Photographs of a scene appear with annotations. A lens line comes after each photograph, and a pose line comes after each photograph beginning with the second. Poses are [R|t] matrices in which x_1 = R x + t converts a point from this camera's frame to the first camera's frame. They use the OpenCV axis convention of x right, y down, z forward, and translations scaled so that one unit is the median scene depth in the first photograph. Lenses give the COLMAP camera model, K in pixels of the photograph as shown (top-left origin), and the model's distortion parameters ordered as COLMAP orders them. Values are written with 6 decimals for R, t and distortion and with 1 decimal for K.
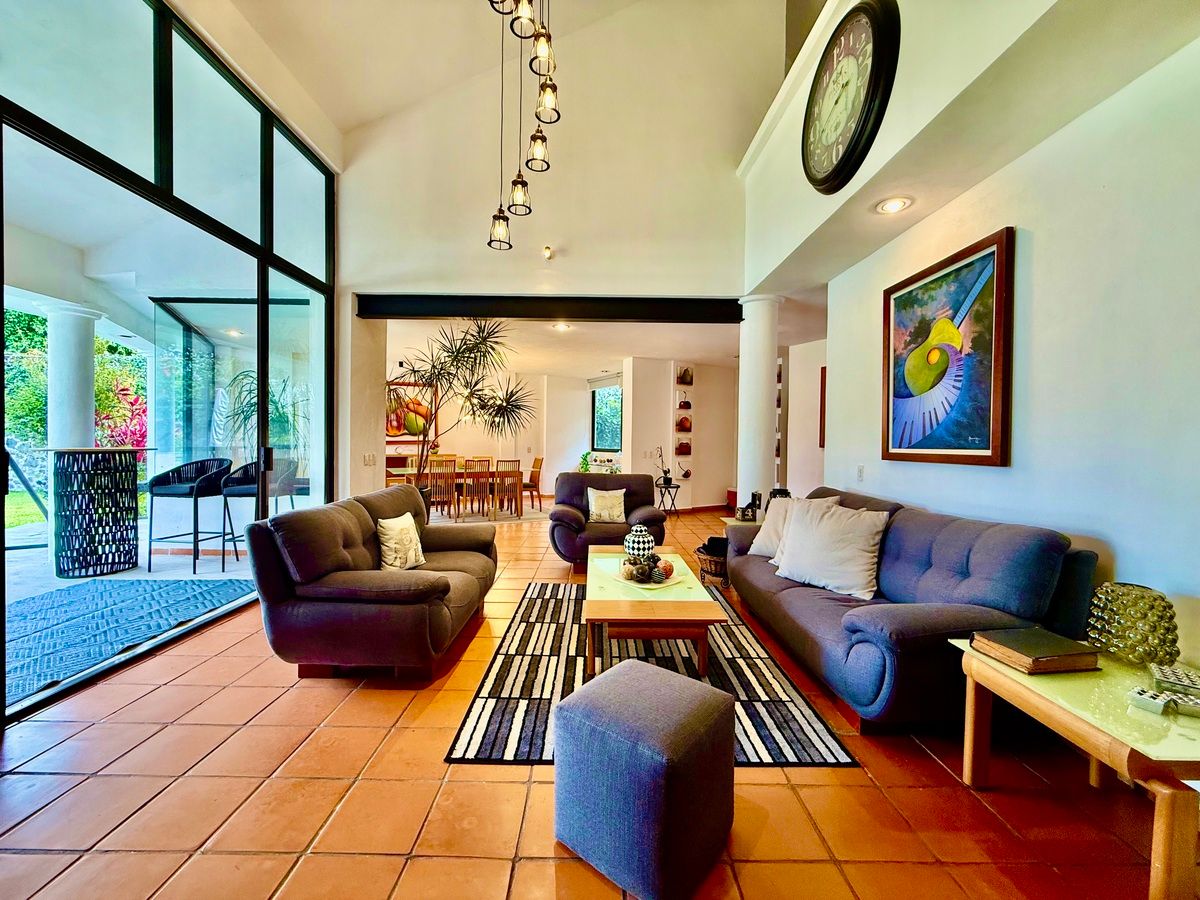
lens RADIAL K [[479.3, 0, 597.9], [0, 479.3, 446.3], [0, 0, 1]] dist [0.002152, -0.000836]
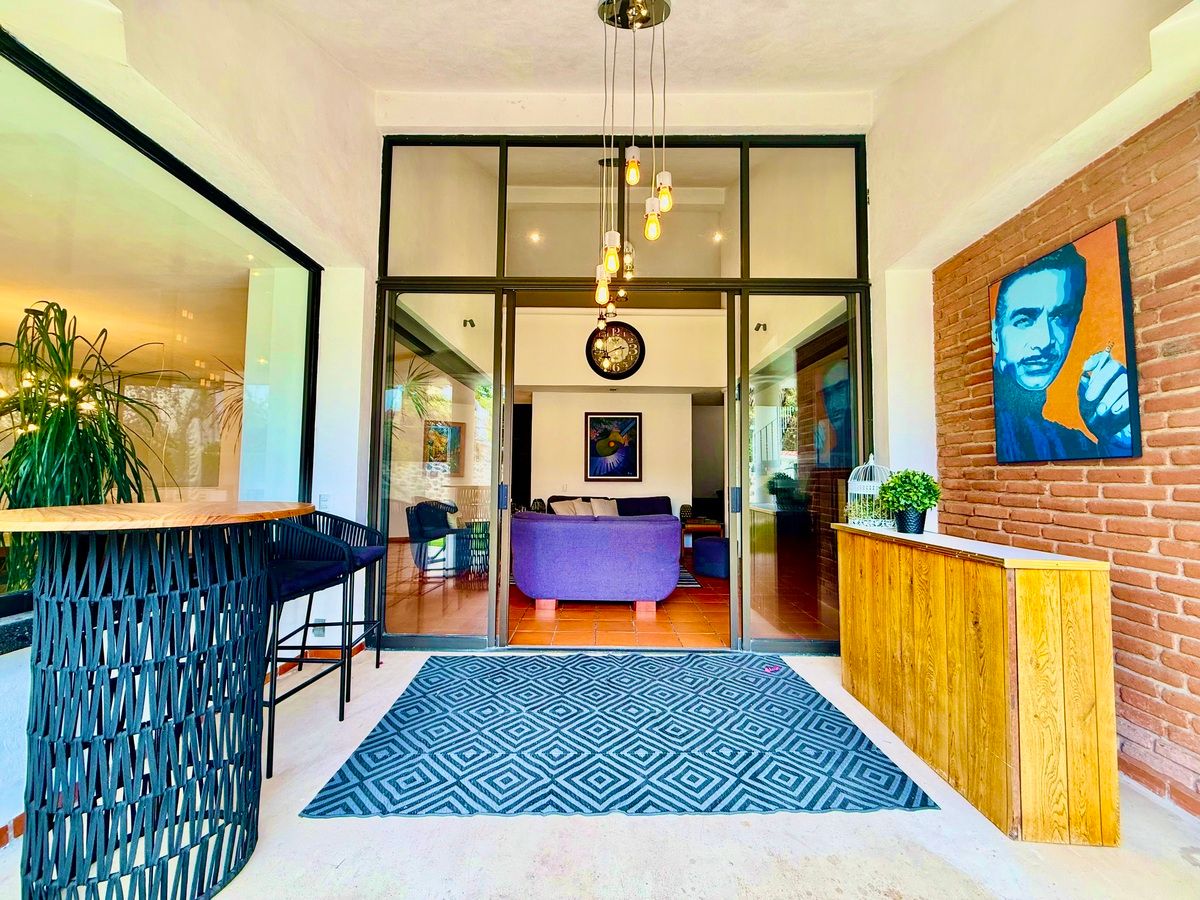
lens RADIAL K [[479.3, 0, 597.9], [0, 479.3, 446.3], [0, 0, 1]] dist [0.002152, -0.000836]
pose [[0.010414, 0.049346, 0.998727, -2.129223], [0.003114, 0.998775, -0.049381, -0.032864], [-0.999941, 0.003624, 0.010248, 1.045712]]
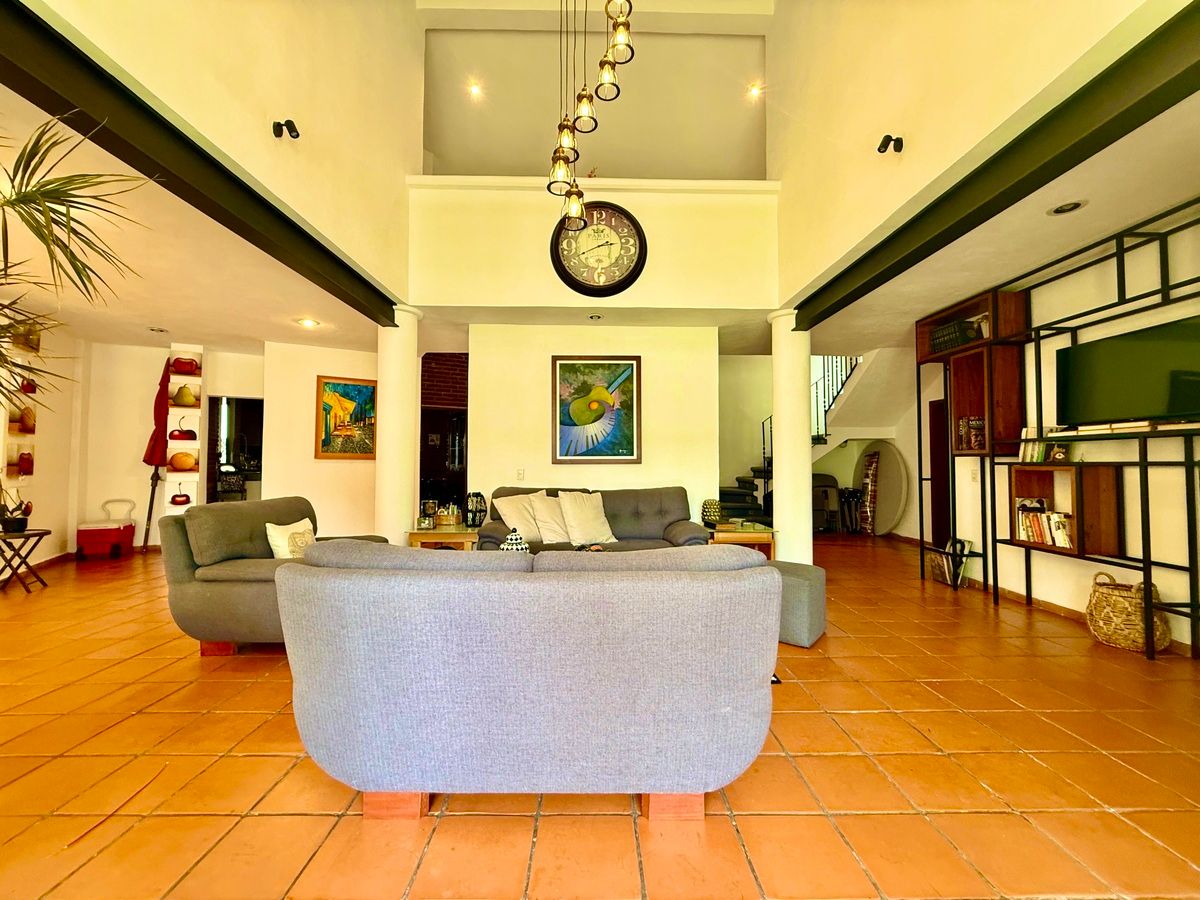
lens RADIAL K [[480.2, 0, 600.0], [0, 480.2, 450.0], [0, 0, 1]] dist [-0.001516, -0.000309]
pose [[-0.015069, 0.015112, 0.999772, -1.114513], [0.009403, 0.999844, -0.014971, 0.009296], [-0.999842, 0.009176, -0.015209, 1.000523]]
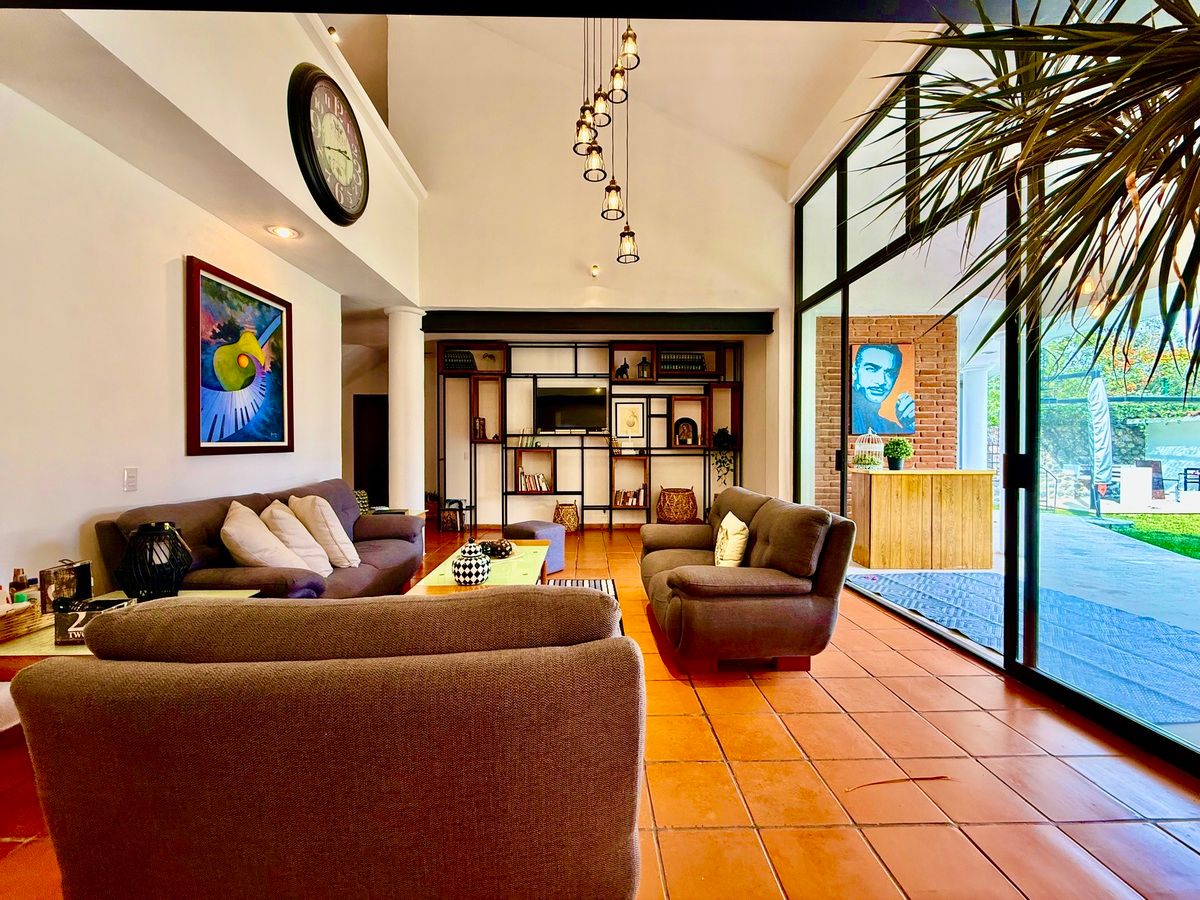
lens RADIAL K [[479.3, 0, 597.9], [0, 479.3, 446.3], [0, 0, 1]] dist [0.002152, -0.000836]
pose [[-0.999620, -0.013951, -0.023794, -0.121093], [-0.014397, 0.999722, 0.018679, -0.017351], [0.023526, 0.019015, -0.999542, 2.156488]]
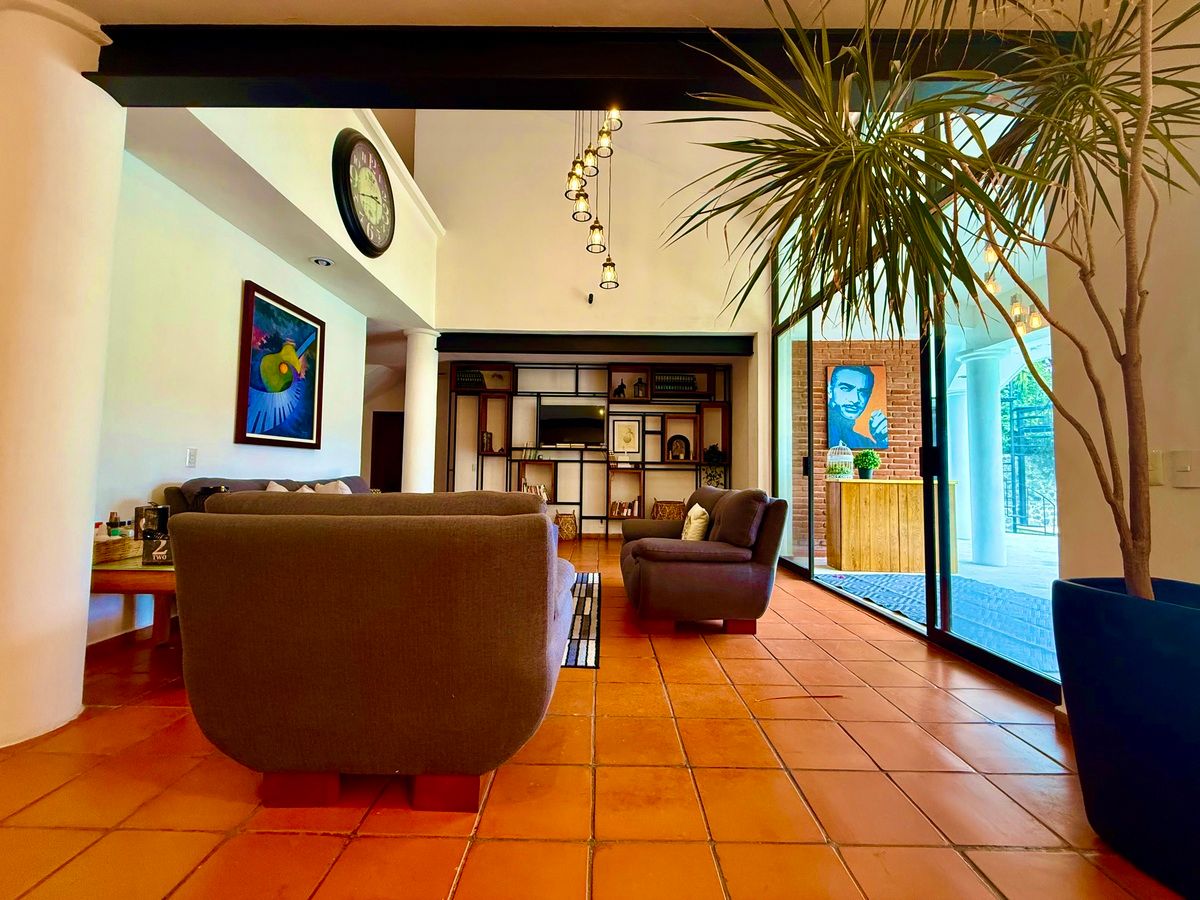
lens RADIAL K [[479.3, 0, 597.9], [0, 479.3, 446.3], [0, 0, 1]] dist [0.002152, -0.000836]
pose [[-0.999568, -0.028669, 0.006436, -0.202587], [-0.028931, 0.998561, -0.045152, 0.068322], [-0.005132, -0.045319, -0.998959, 2.328006]]
